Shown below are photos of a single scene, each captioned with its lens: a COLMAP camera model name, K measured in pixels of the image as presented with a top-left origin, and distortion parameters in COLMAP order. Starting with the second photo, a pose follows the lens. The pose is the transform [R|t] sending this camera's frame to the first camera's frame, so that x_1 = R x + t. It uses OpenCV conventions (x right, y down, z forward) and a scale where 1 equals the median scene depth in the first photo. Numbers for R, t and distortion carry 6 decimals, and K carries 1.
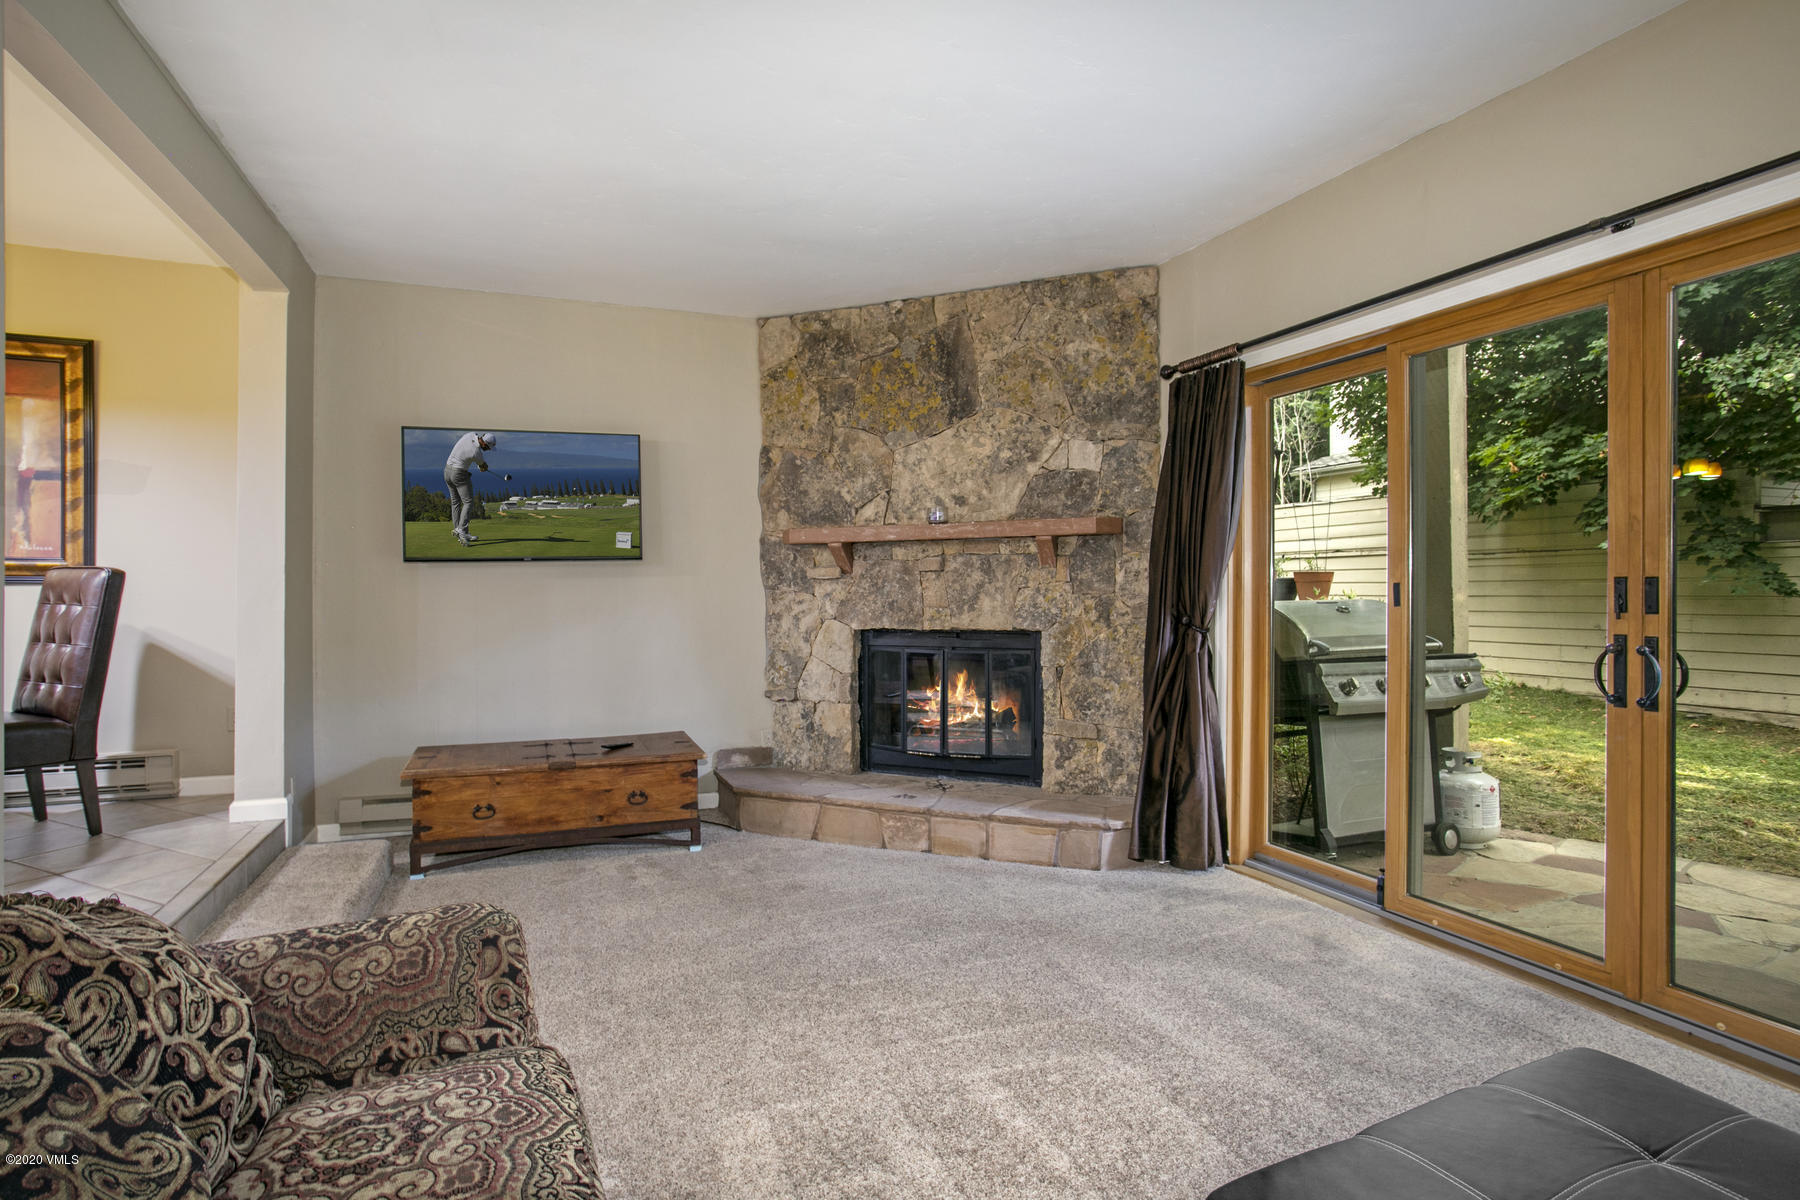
lens RADIAL K [[880.1, 0, 911.2], [0, 880.1, 602.7], [0, 0, 1]] dist [-0.050804, 0.022790]
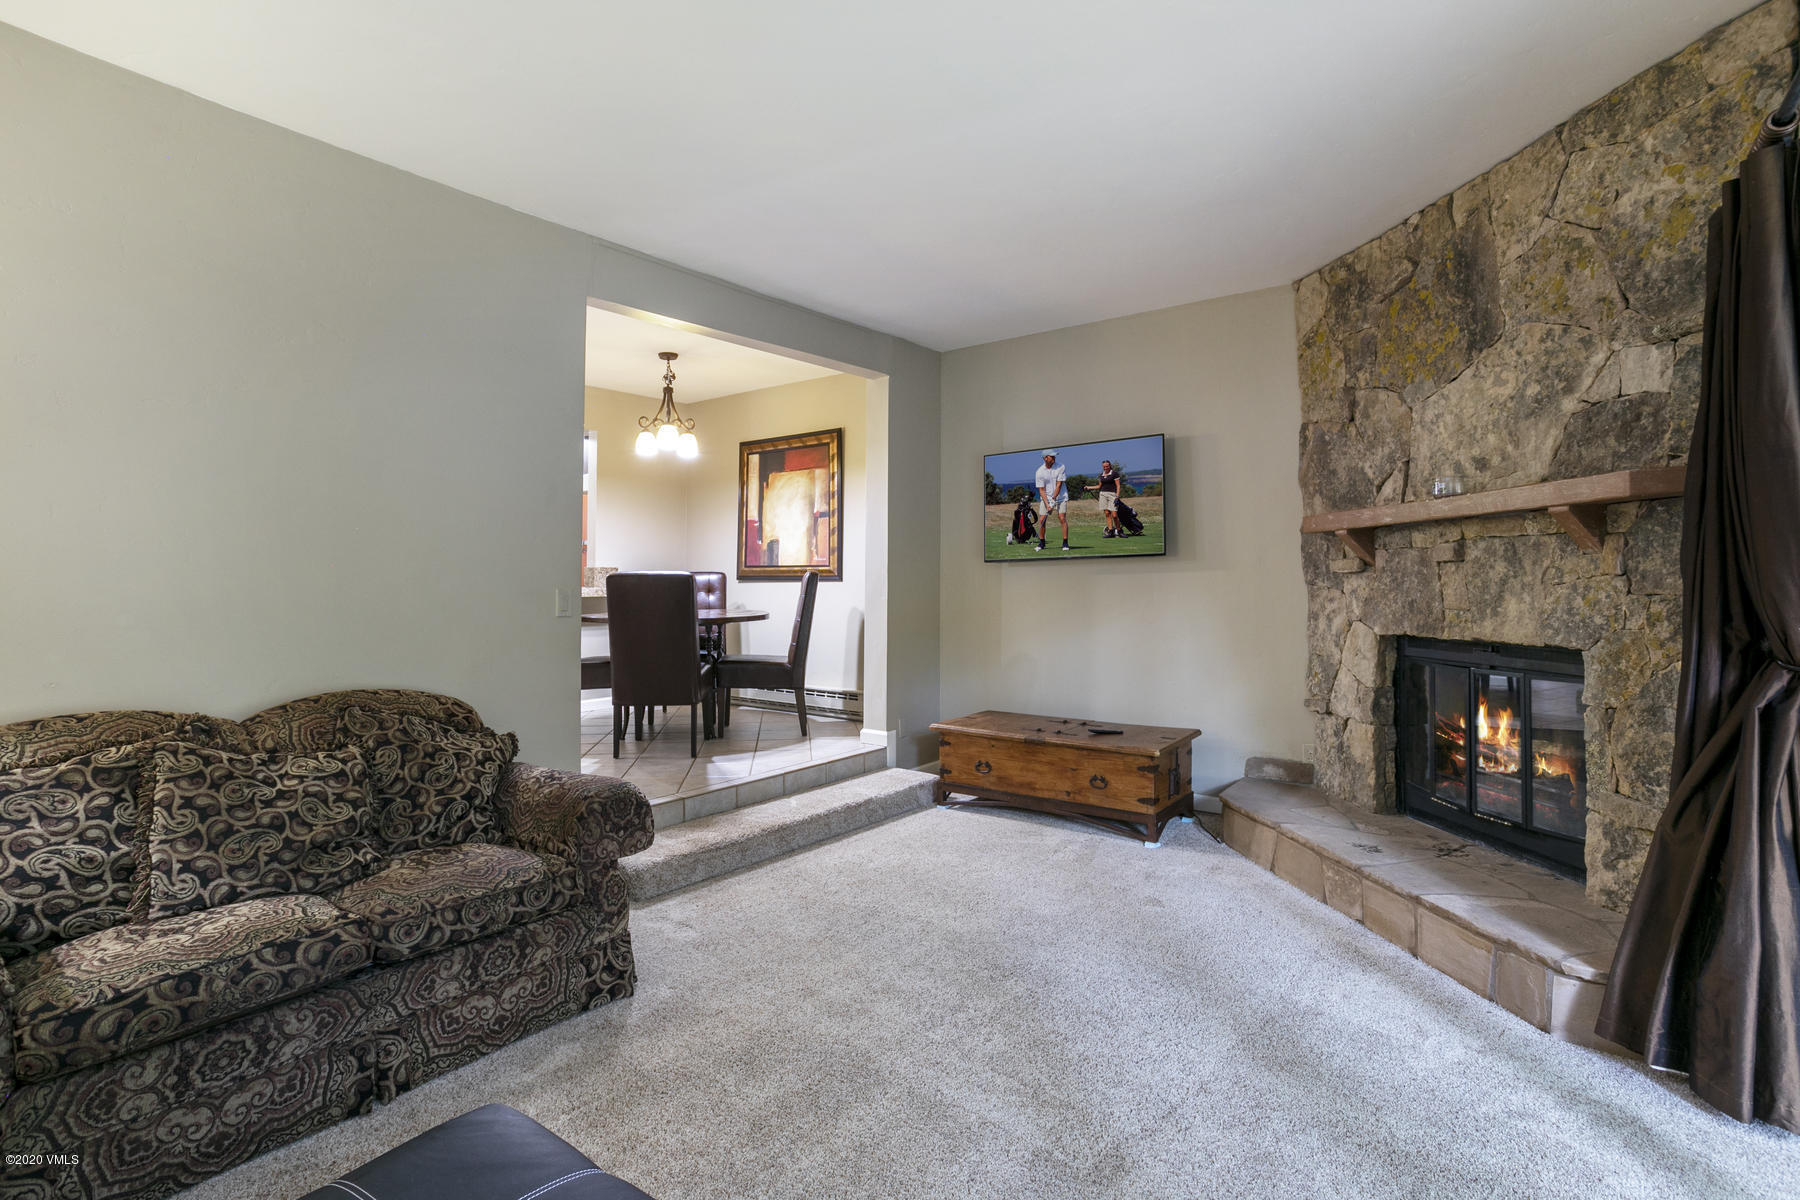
lens RADIAL K [[880.1, 0, 905.2], [0, 880.1, 589.5], [0, 0, 1]] dist [-0.050804, 0.022790]
pose [[0.499236, 0.007297, -0.866435, 0.444225], [-0.013804, 0.999905, 0.000467, -0.006375], [0.866356, 0.011727, 0.499289, 0.240751]]
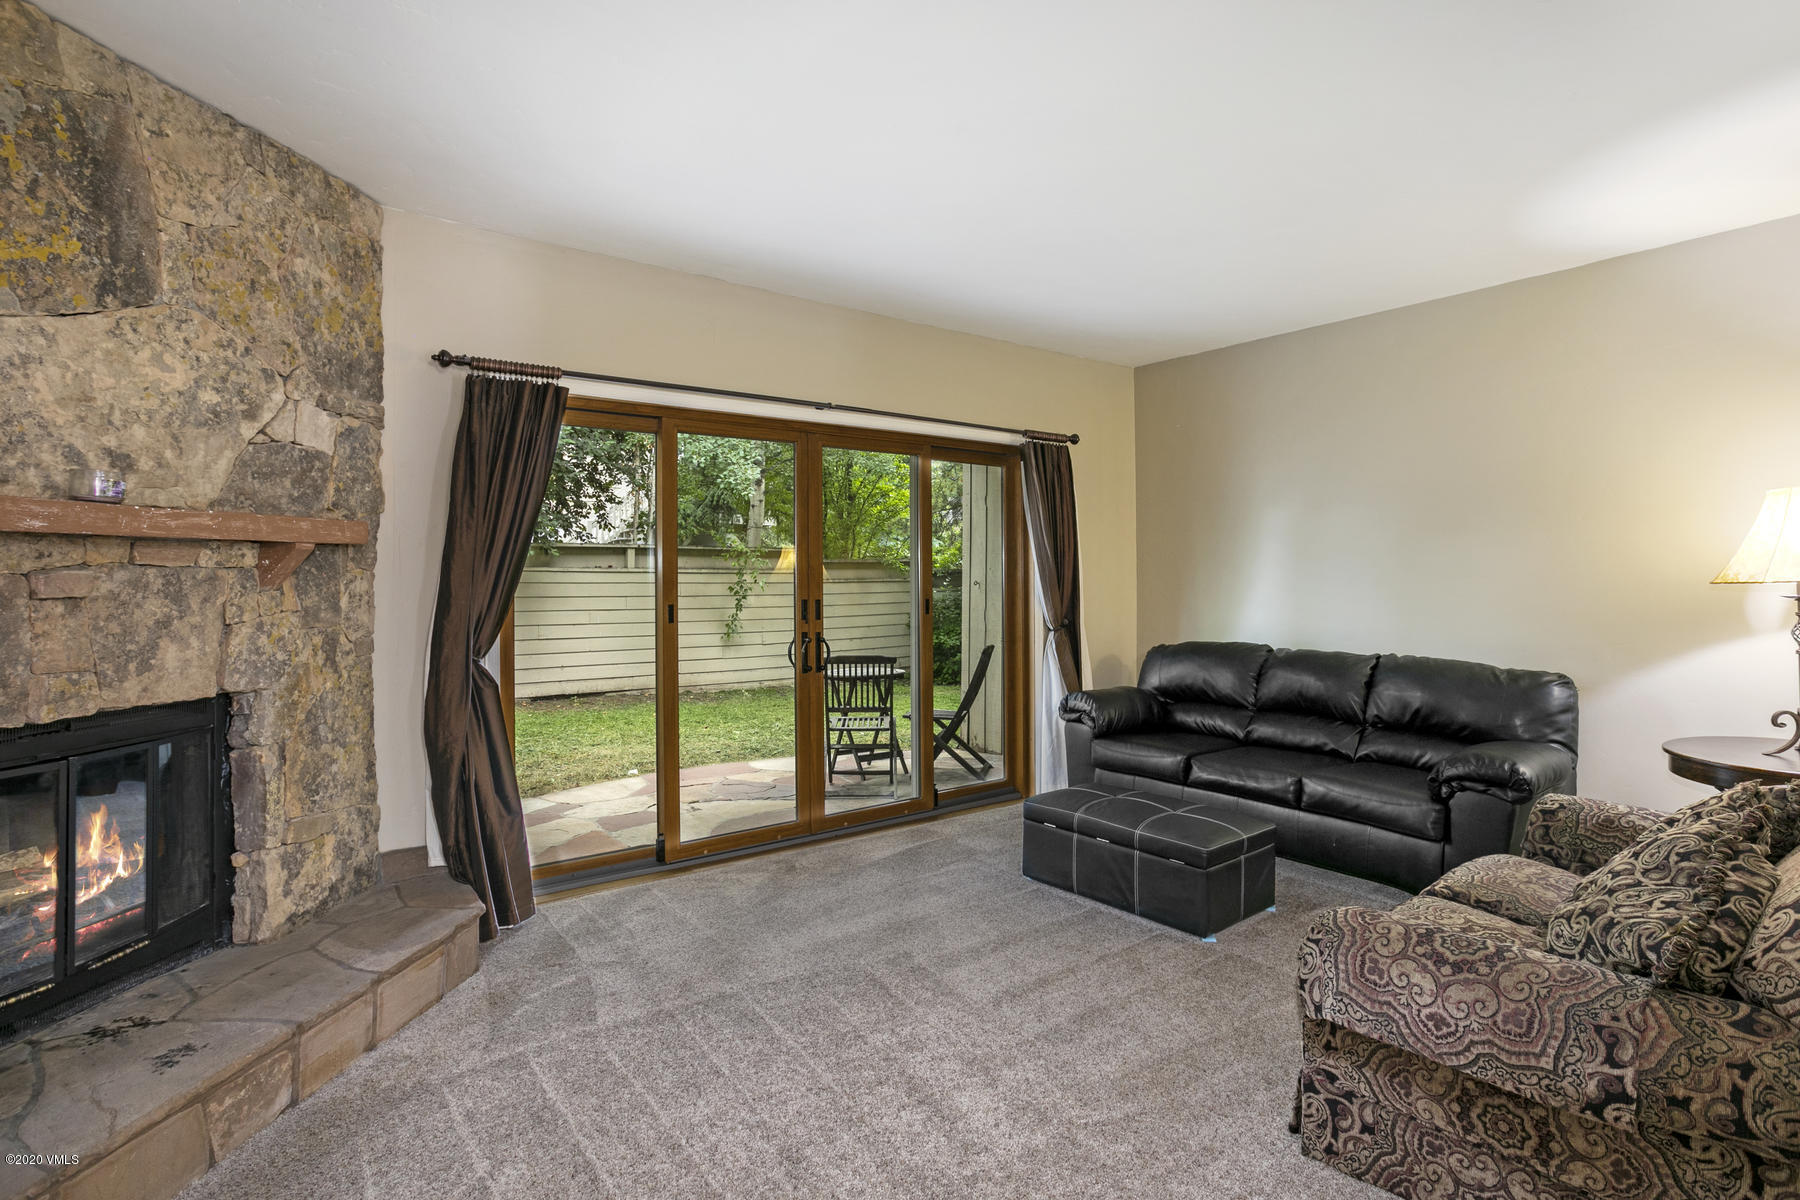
lens RADIAL K [[880.1, 0, 893.5], [0, 880.1, 588.7], [0, 0, 1]] dist [-0.050804, 0.022790]
pose [[-0.236619, -0.008298, 0.971567, -0.553030], [0.018345, 0.999747, 0.013006, -0.040265], [-0.971429, 0.020900, -0.236407, 0.693348]]
